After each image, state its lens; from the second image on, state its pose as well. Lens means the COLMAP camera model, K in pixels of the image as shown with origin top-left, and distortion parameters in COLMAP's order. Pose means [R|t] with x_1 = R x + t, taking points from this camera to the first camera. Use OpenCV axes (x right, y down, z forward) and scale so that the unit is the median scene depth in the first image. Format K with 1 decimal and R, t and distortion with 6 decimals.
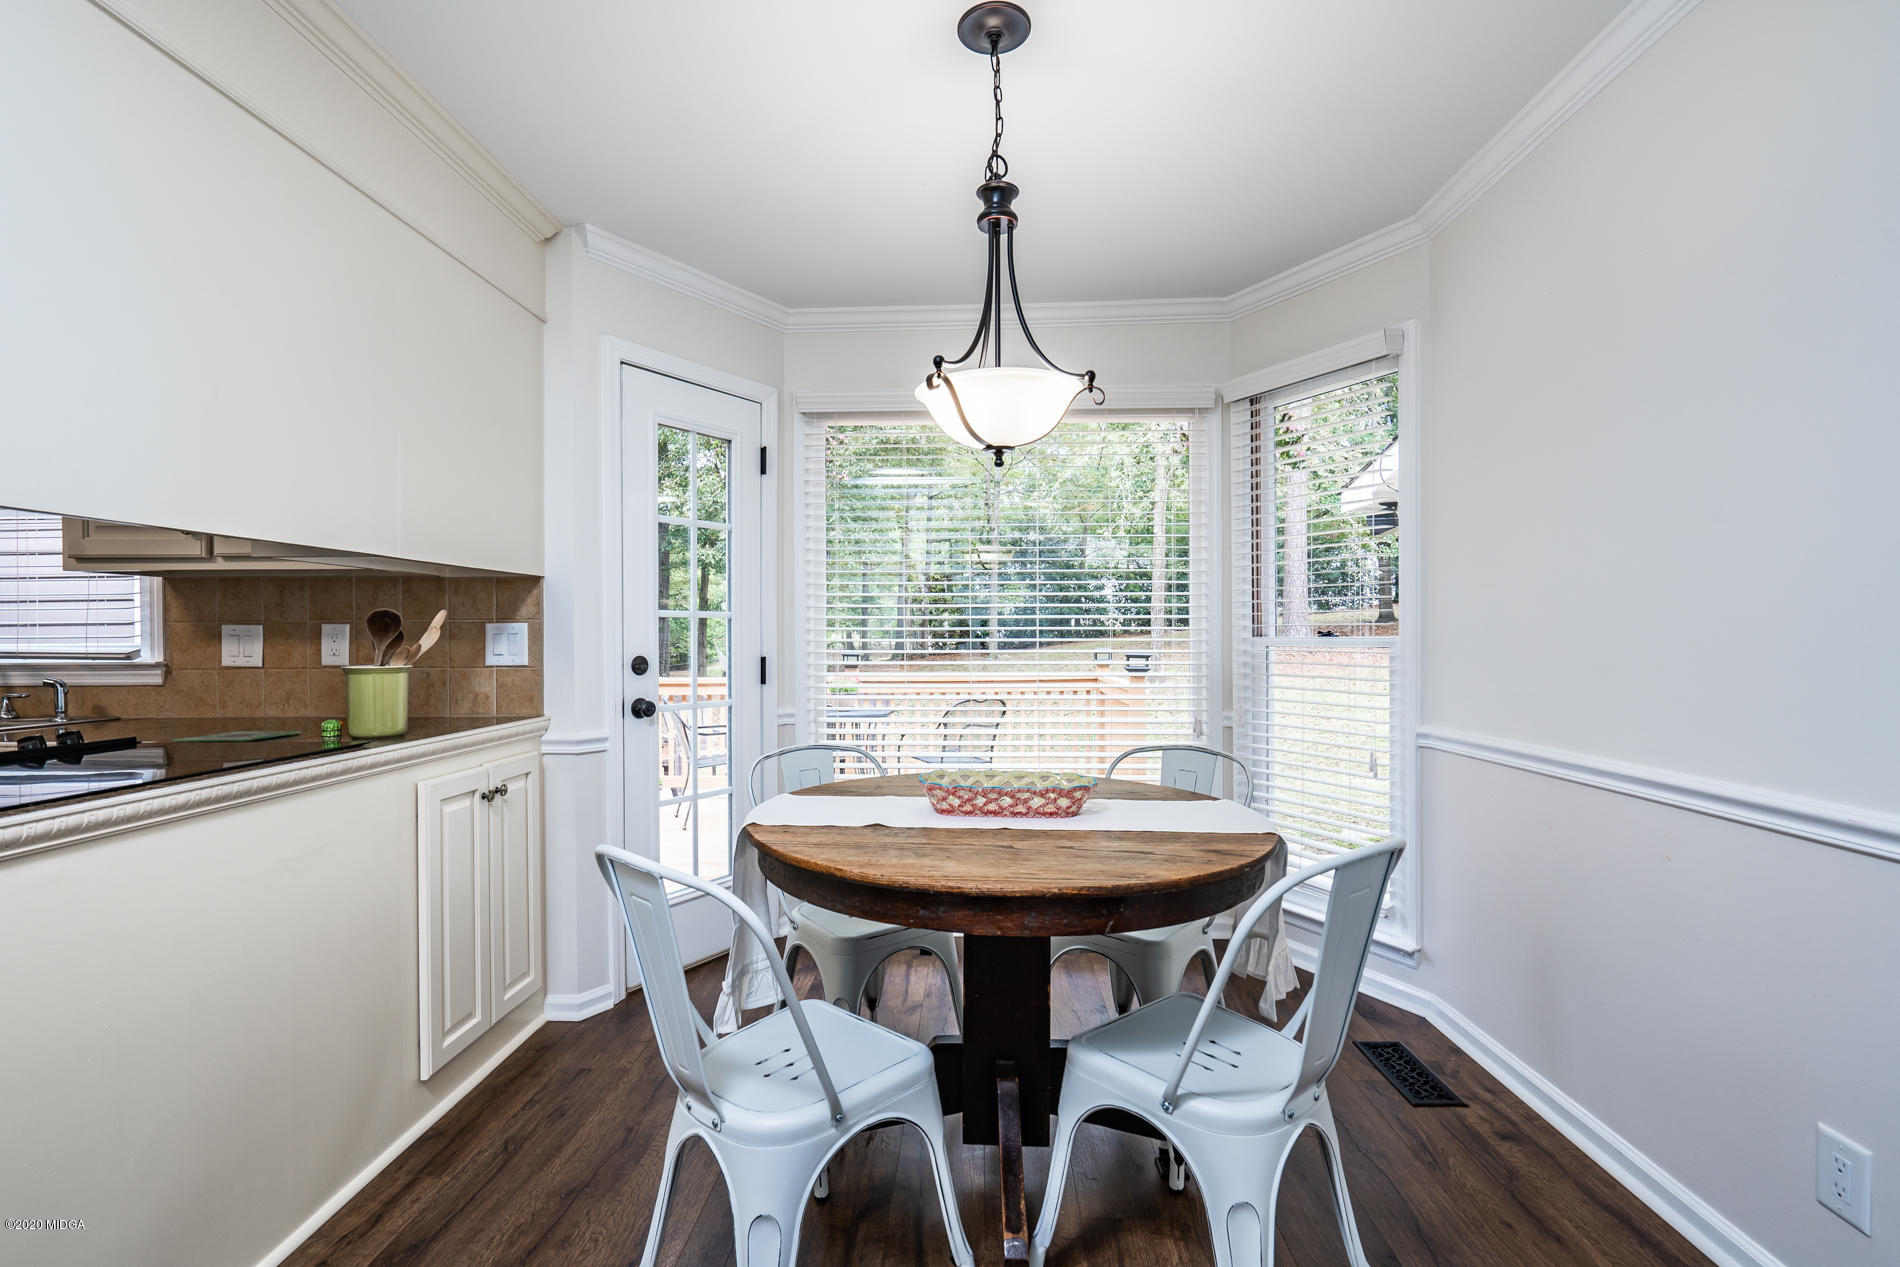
lens RADIAL K [[864.4, 0, 950.0], [0, 864.4, 634.1], [0, 0, 1]] dist [-0.000551, -0.000185]
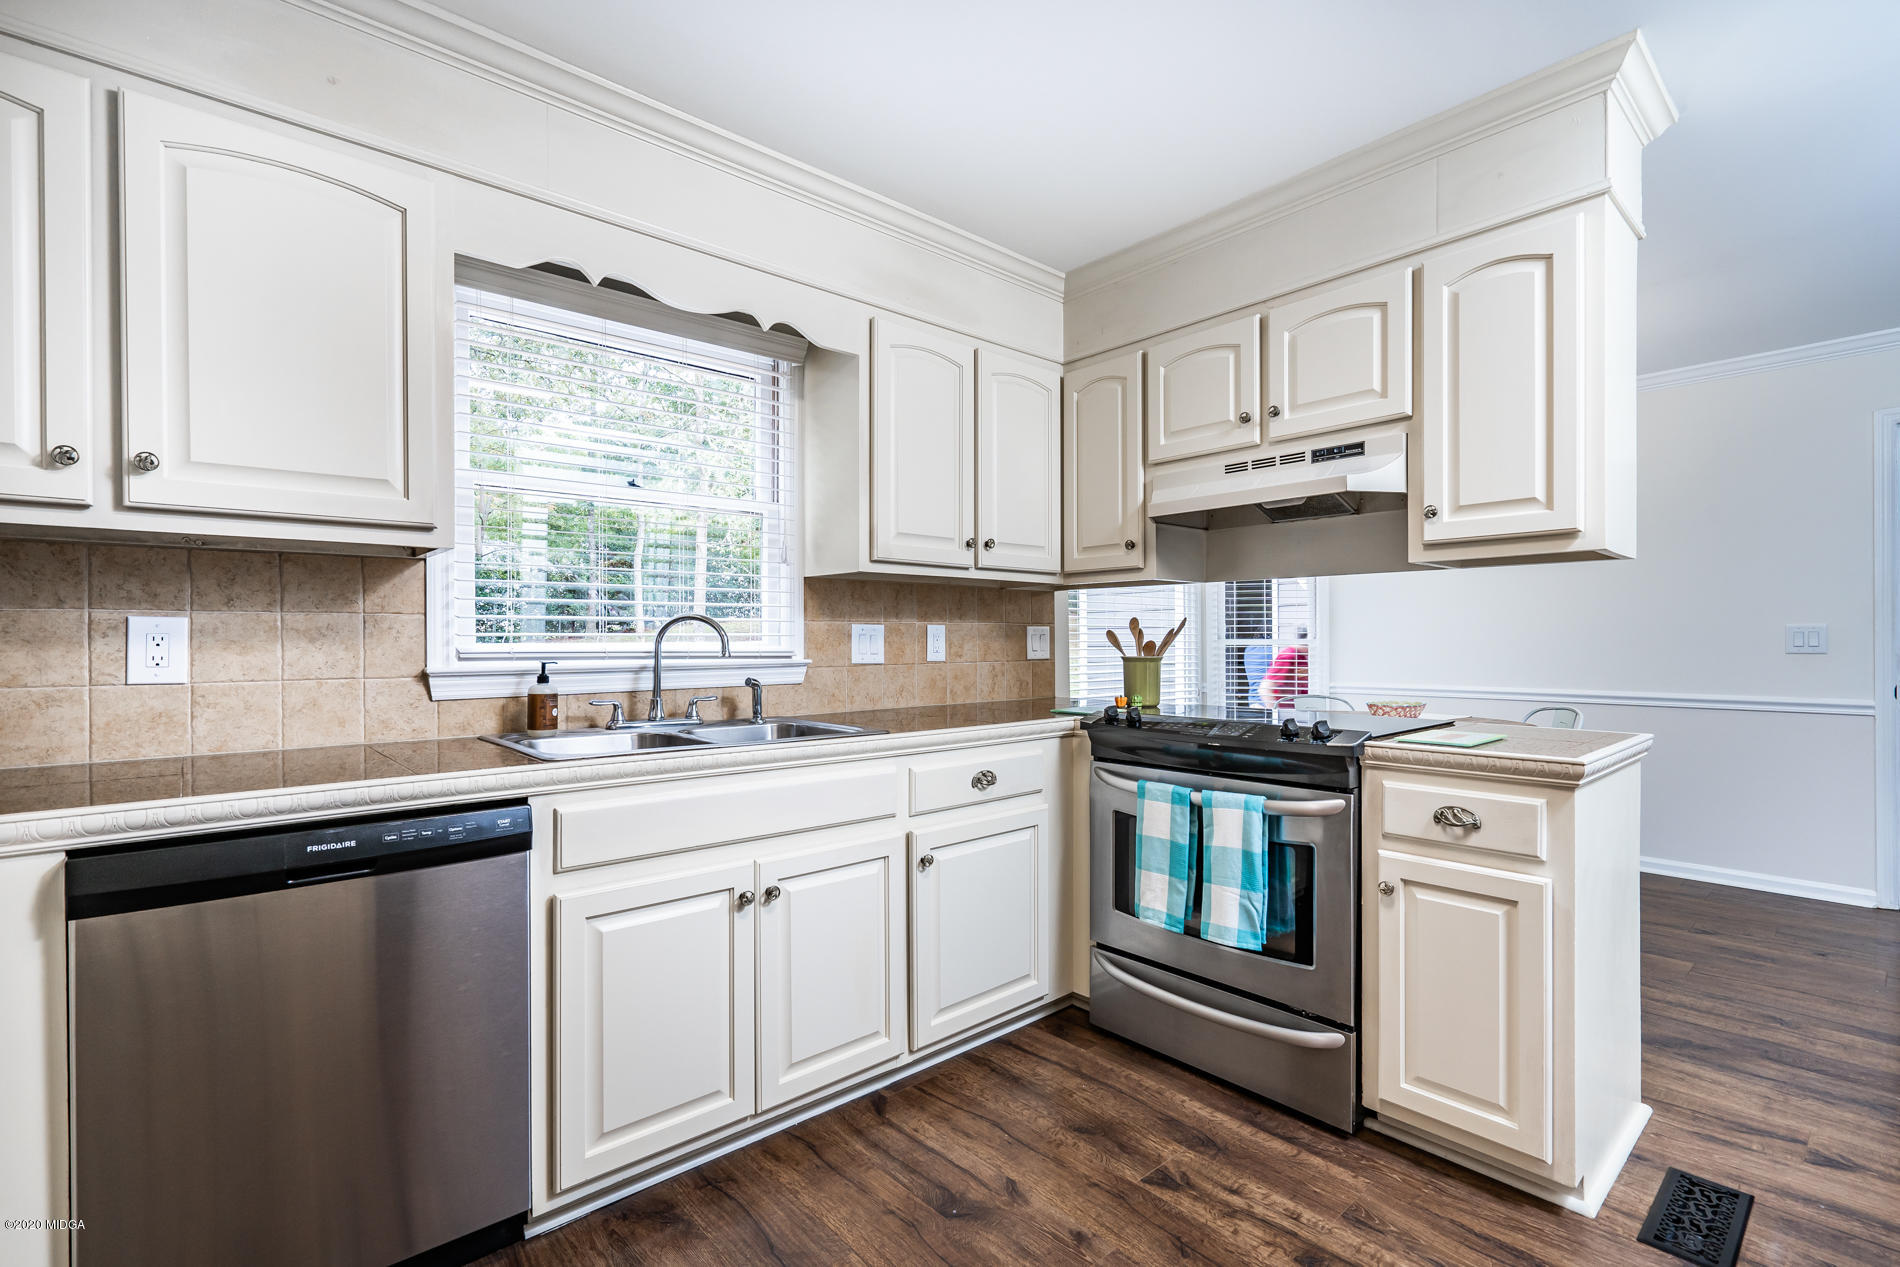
lens RADIAL K [[864.4, 0, 955.4], [0, 864.4, 637.3], [0, 0, 1]] dist [-0.000551, -0.000185]
pose [[0.728829, 0.003530, 0.684687, -1.482644], [-0.003820, 0.999992, -0.001089, 0.005421], [-0.684685, -0.001822, 0.728837, 0.137440]]
